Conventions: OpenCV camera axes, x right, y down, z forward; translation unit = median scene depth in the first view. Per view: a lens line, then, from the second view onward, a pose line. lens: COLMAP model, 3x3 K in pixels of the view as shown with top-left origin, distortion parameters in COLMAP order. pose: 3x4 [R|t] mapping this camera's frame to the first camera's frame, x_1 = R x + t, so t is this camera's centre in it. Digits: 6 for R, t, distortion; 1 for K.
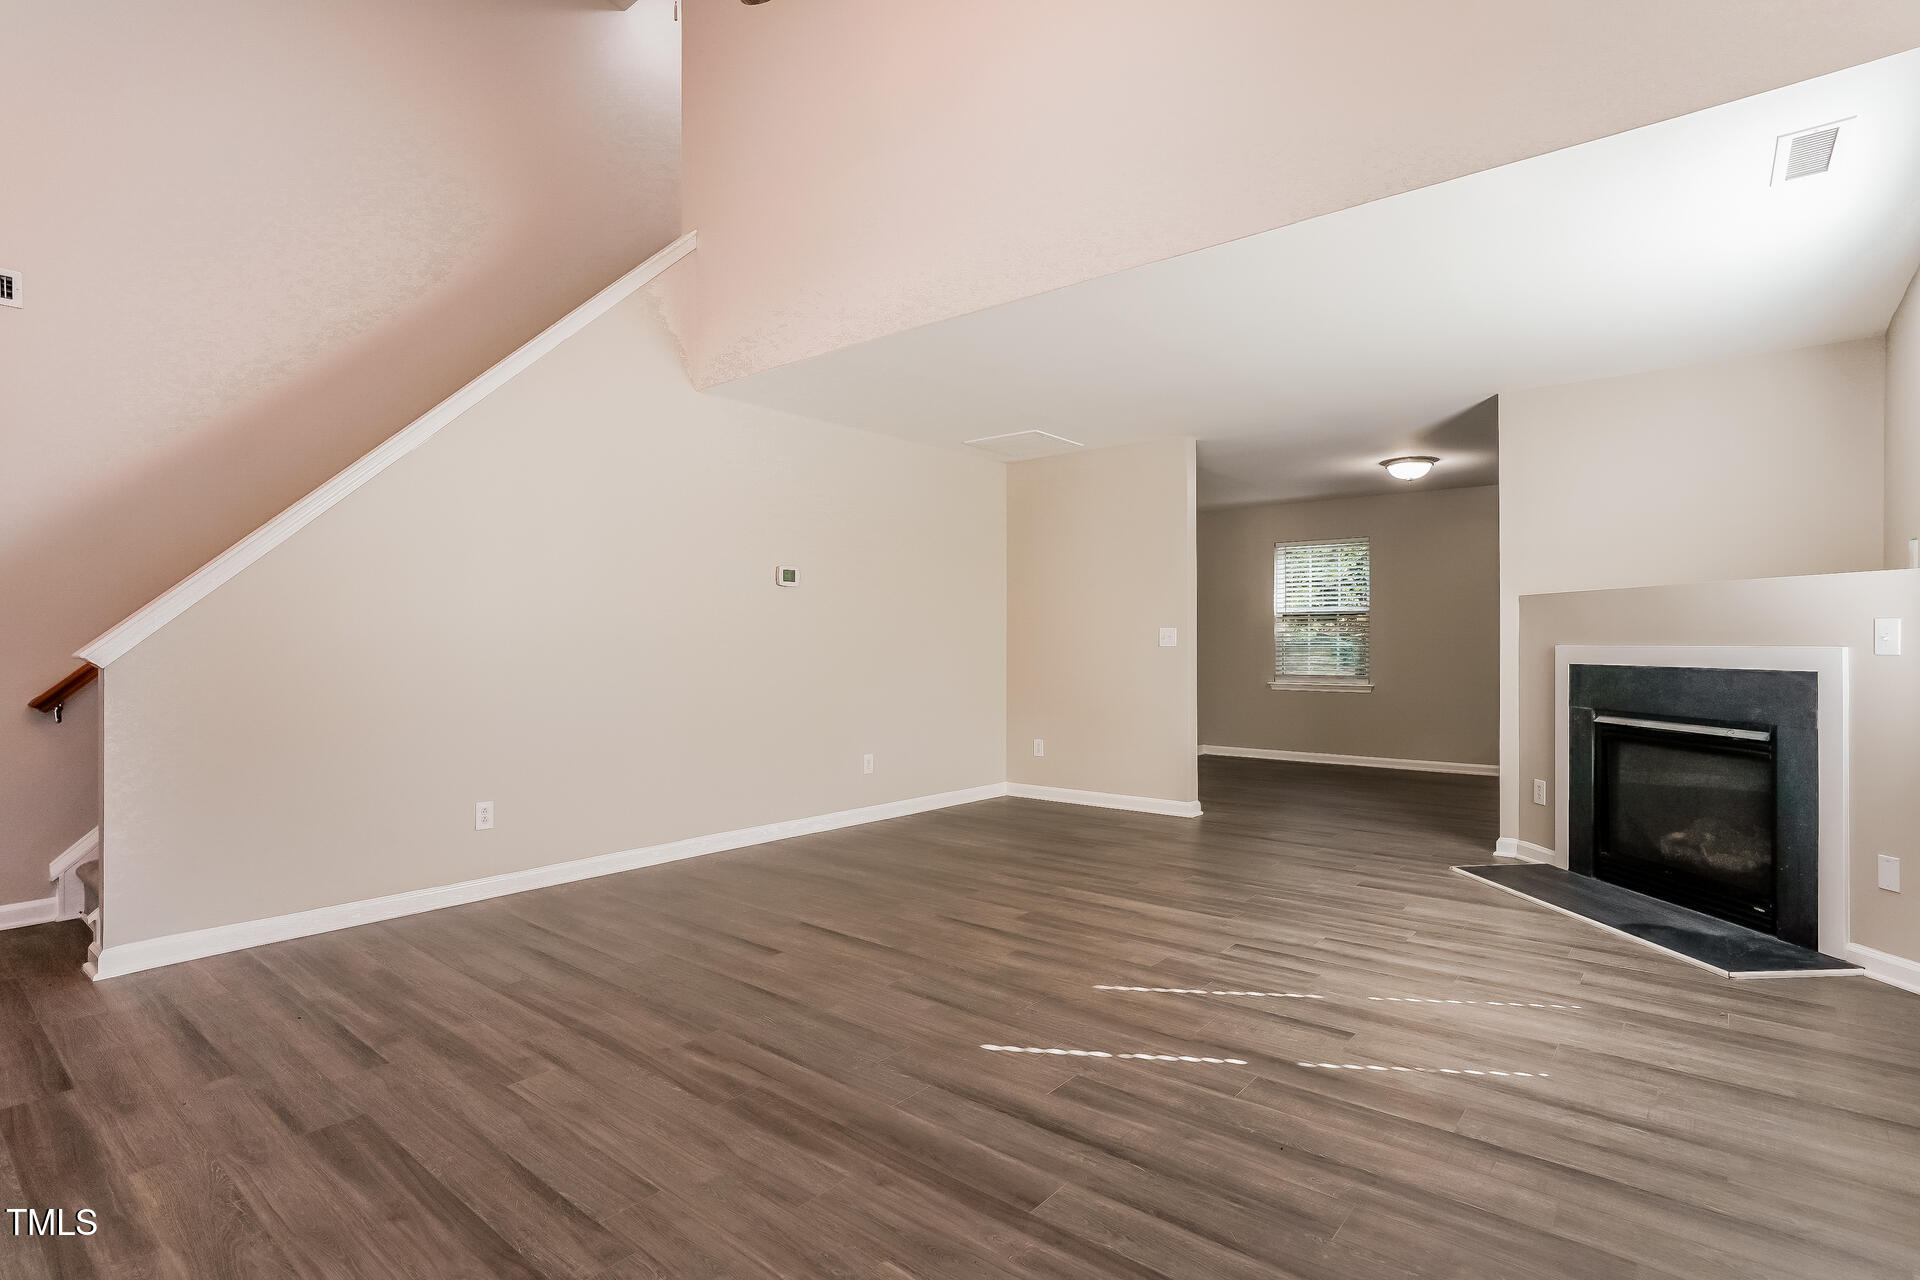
lens RADIAL K [[973.8, 0, 957.7], [0, 973.8, 636.7], [0, 0, 1]] dist [-0.023071, 0.003310]
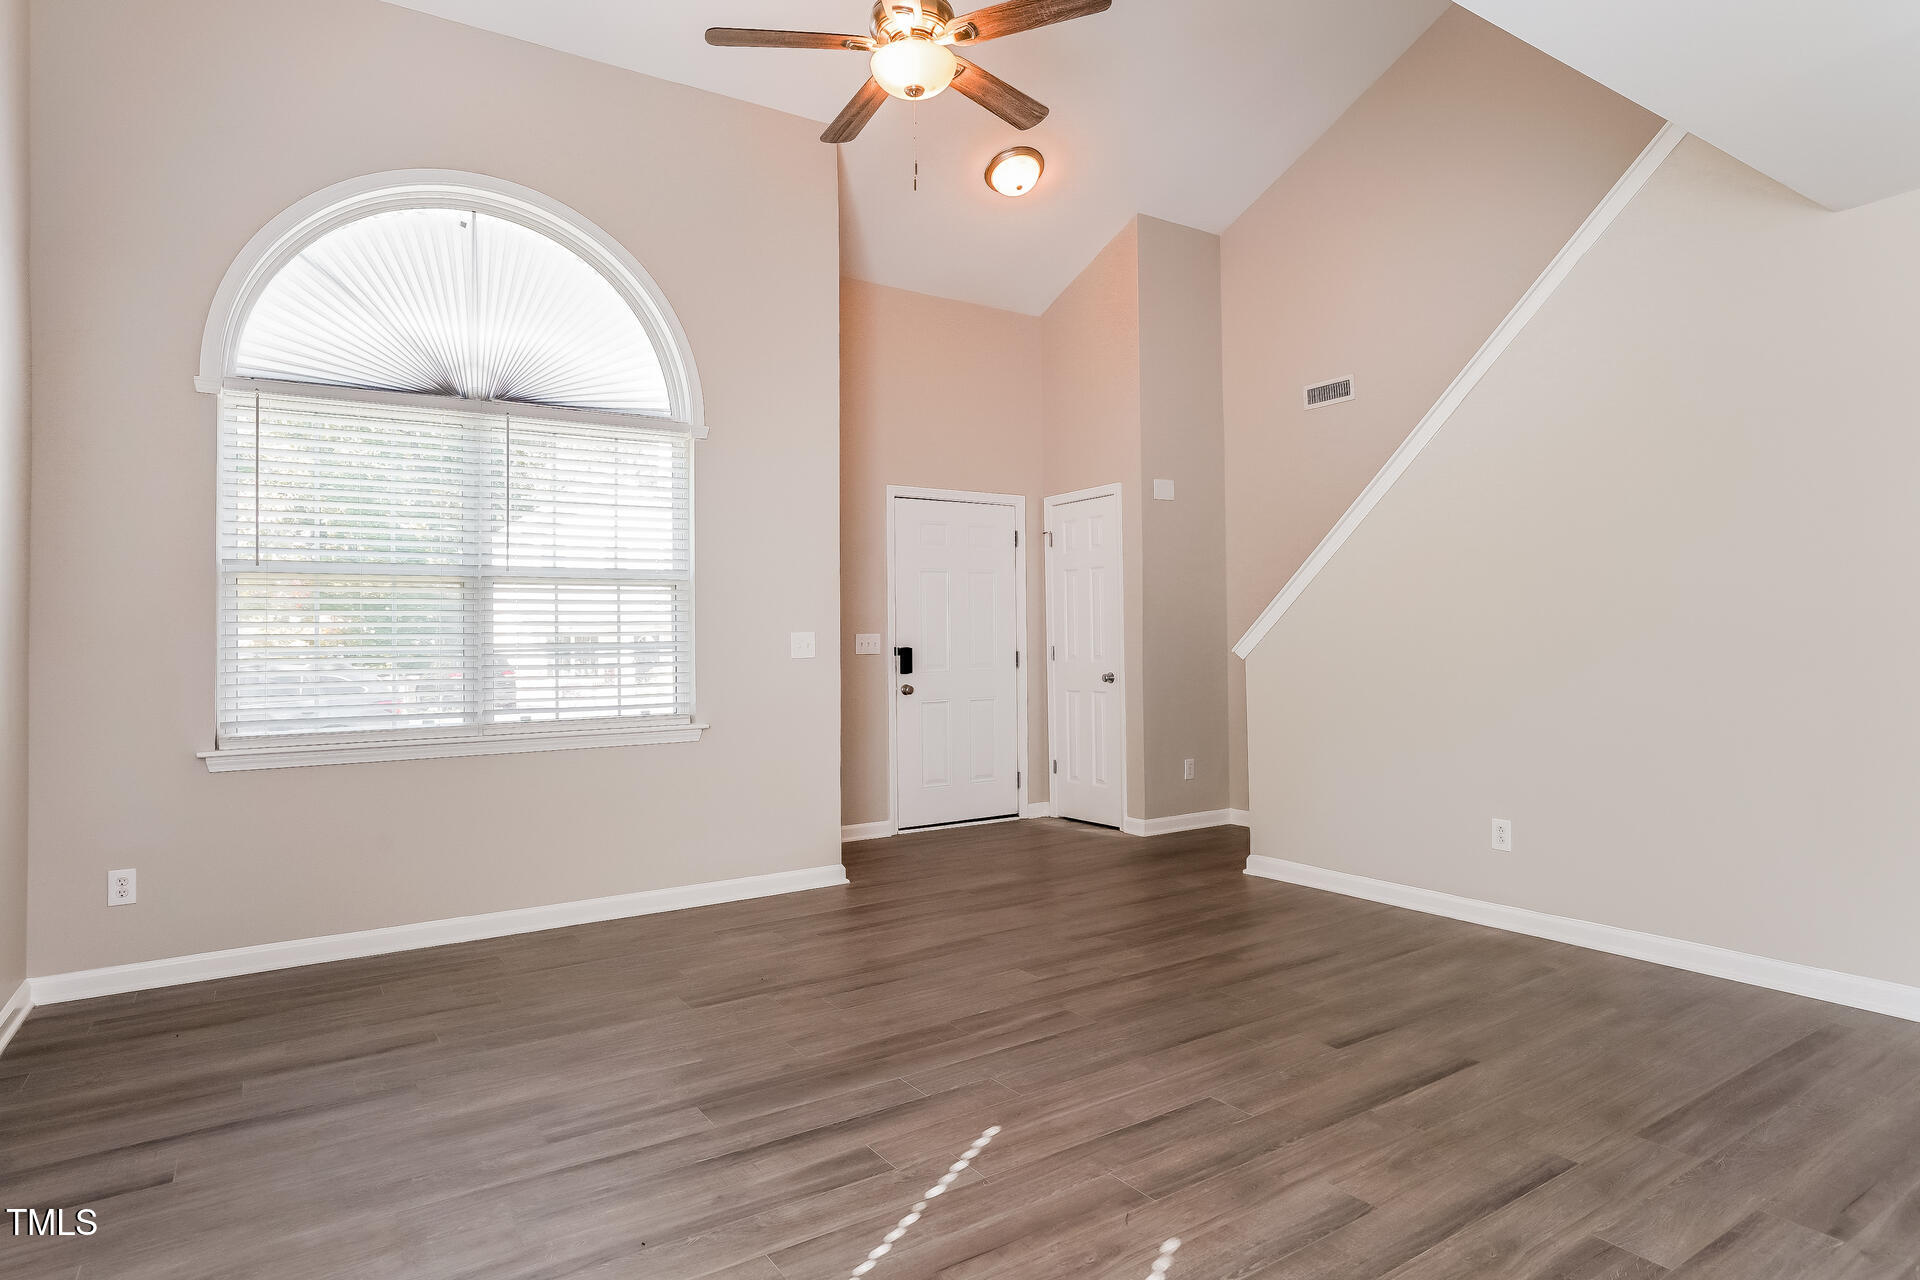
lens RADIAL K [[1047.4, 0, 914.7], [0, 1047.4, 642.8], [0, 0, 1]] dist [-0.027331, 0.005851]
pose [[-0.318304, 0.004006, -0.947980, 0.859491], [0.018000, 0.999836, -0.001819, -0.000011], [0.947818, -0.017642, -0.318324, 1.162376]]
